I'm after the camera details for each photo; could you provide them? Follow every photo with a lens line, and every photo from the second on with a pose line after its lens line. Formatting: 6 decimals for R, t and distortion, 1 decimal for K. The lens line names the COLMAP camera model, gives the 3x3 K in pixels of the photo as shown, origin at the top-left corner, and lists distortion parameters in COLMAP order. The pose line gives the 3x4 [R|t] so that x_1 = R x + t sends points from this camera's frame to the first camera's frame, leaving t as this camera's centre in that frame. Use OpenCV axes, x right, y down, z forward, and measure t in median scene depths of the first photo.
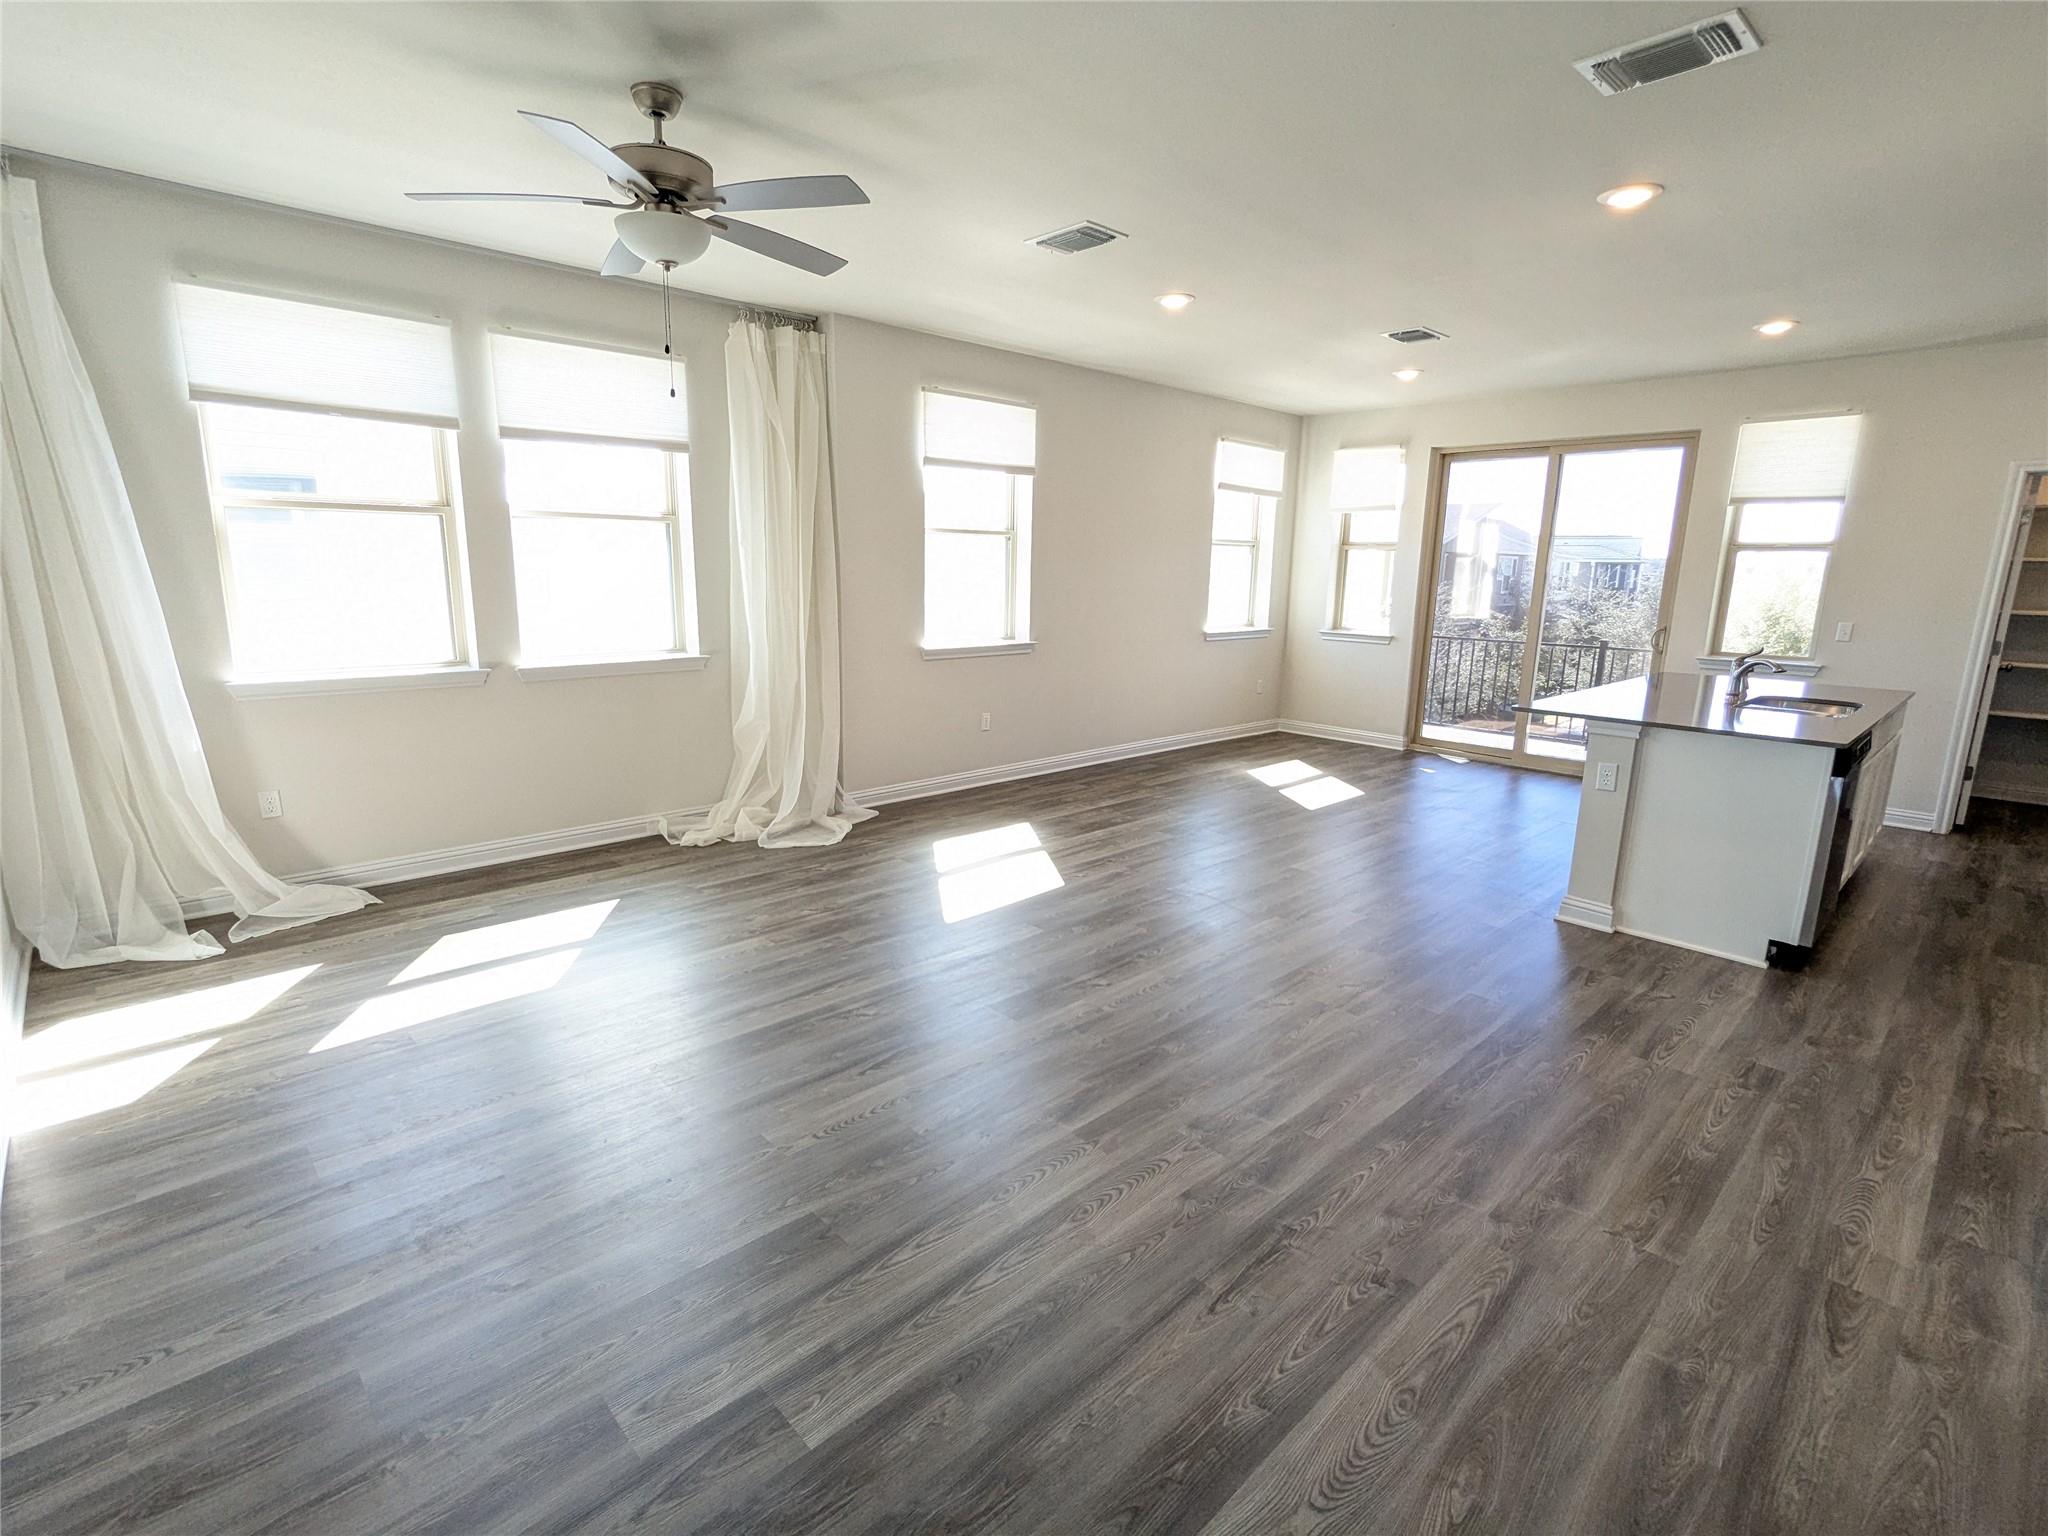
lens RADIAL K [[961.8, 0, 1018.2], [0, 961.8, 770.2], [0, 0, 1]] dist [-0.004996, 0.003341]
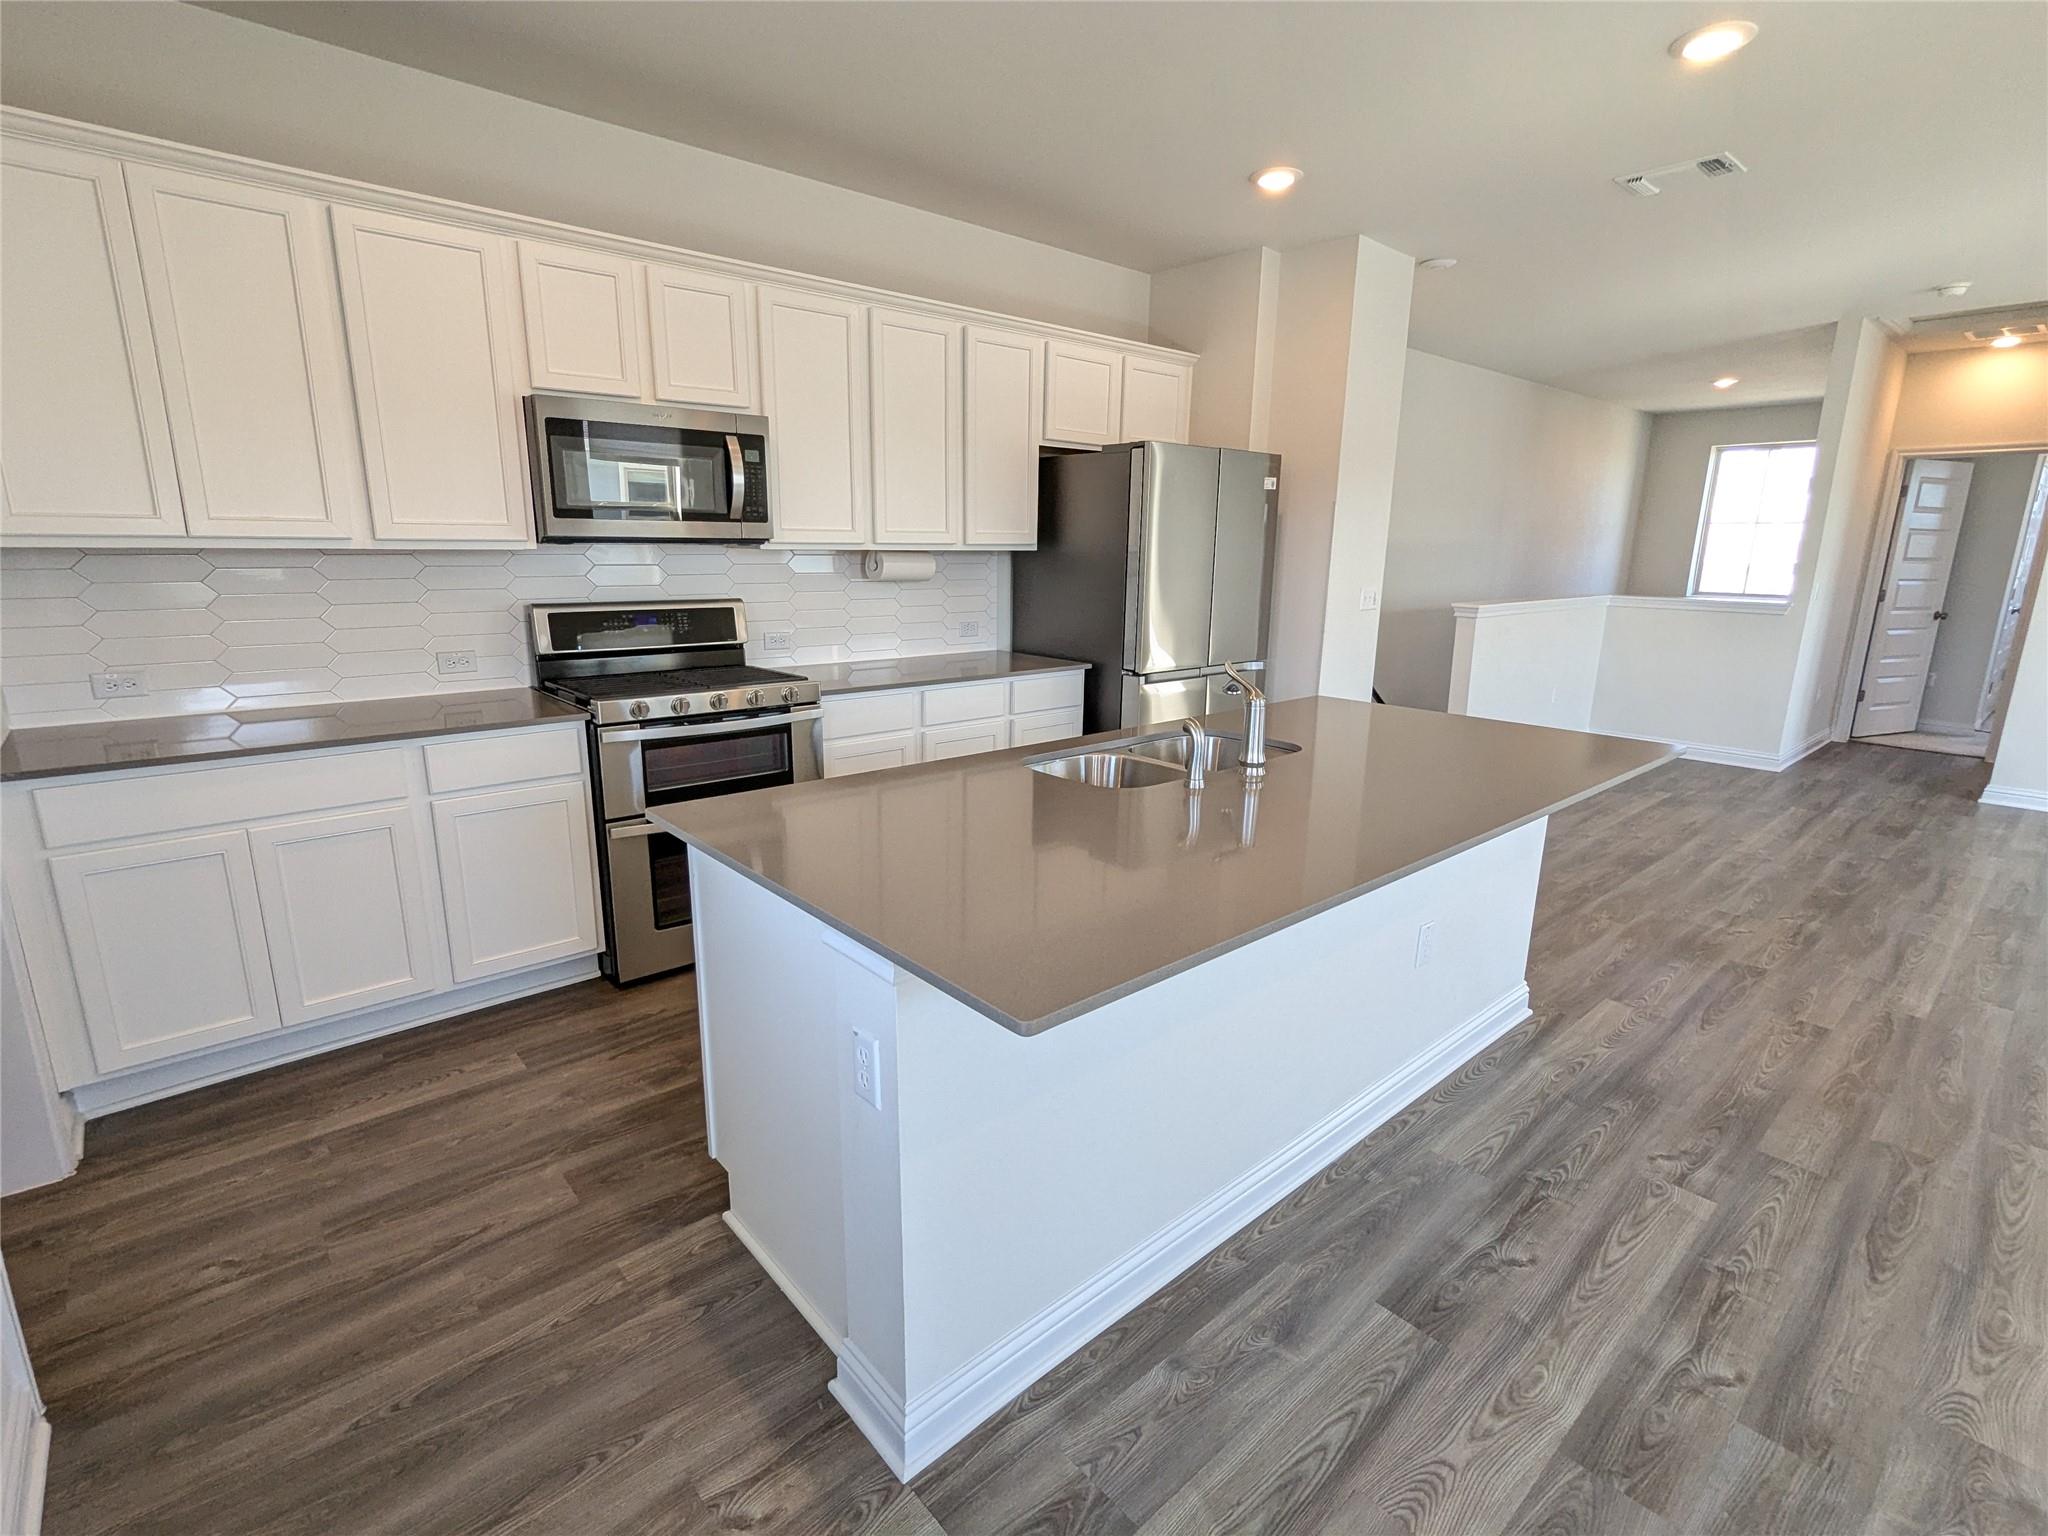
lens RADIAL K [[961.8, 0, 1017.6], [0, 961.8, 775.4], [0, 0, 1]] dist [-0.004996, 0.003341]
pose [[-0.998520, -0.038306, 0.038600, 0.755092], [-0.017933, 0.902044, 0.431272, -0.252484], [-0.051340, 0.429941, -0.901396, 1.309104]]
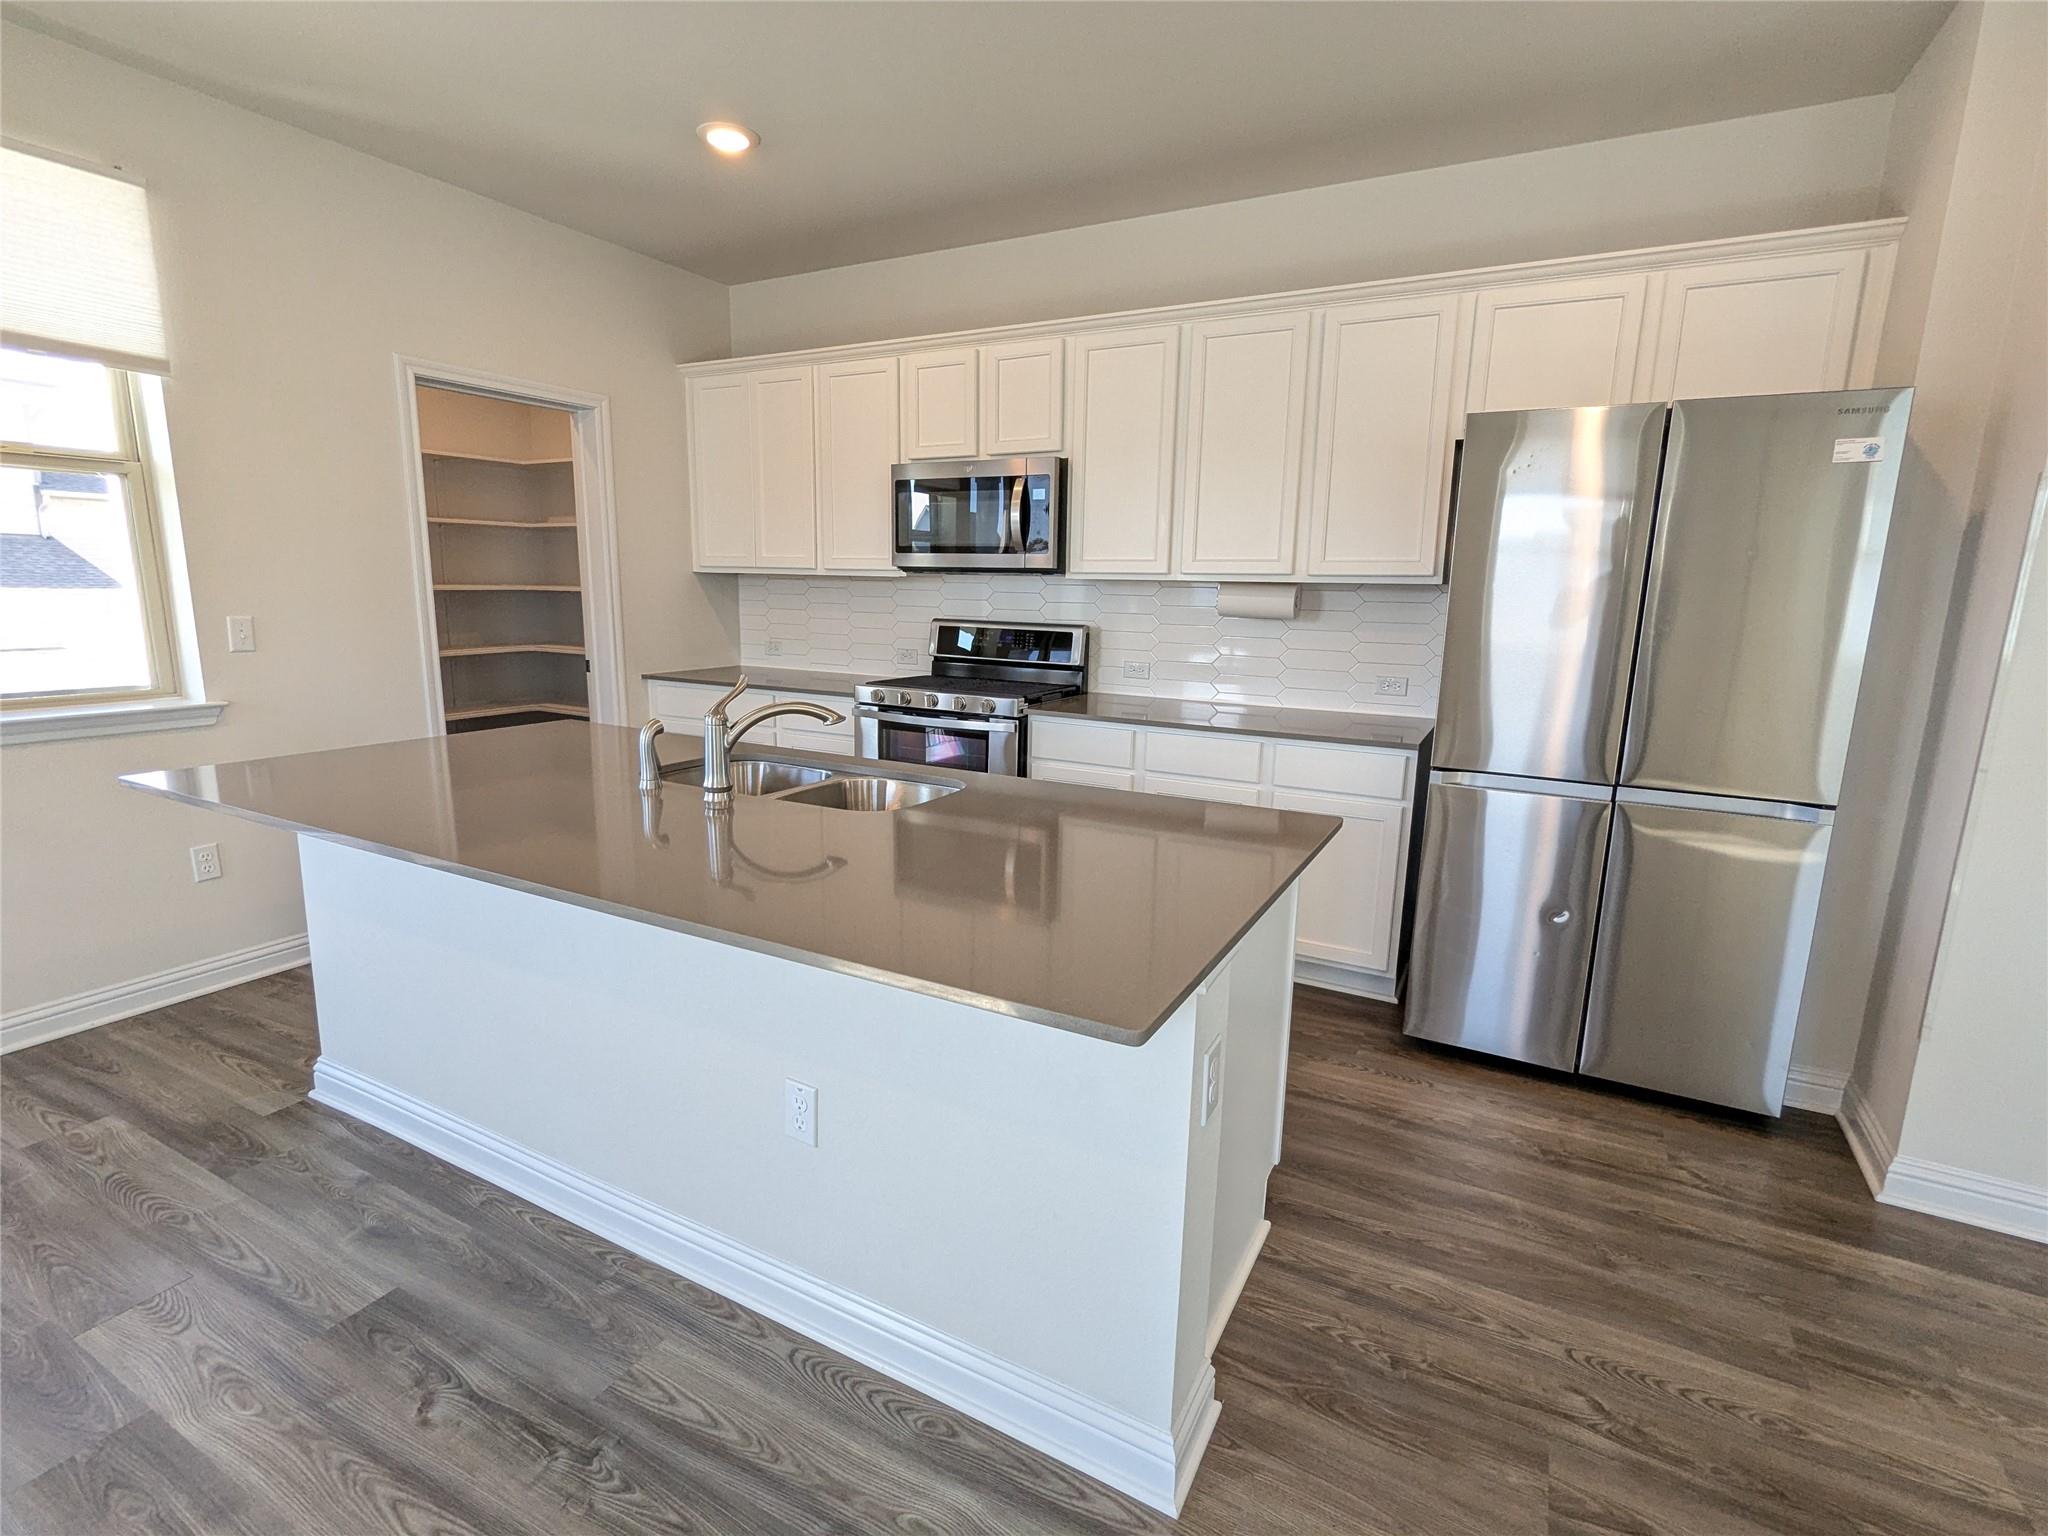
lens RADIAL K [[961.8, 0, 1024.3], [0, 961.8, 773.3], [0, 0, 1]] dist [-0.004996, 0.003341]
pose [[-0.310060, -0.205367, 0.928271, 0.253484], [0.170854, 0.948458, 0.266902, -0.158971], [-0.935239, 0.241355, -0.258990, 0.883867]]
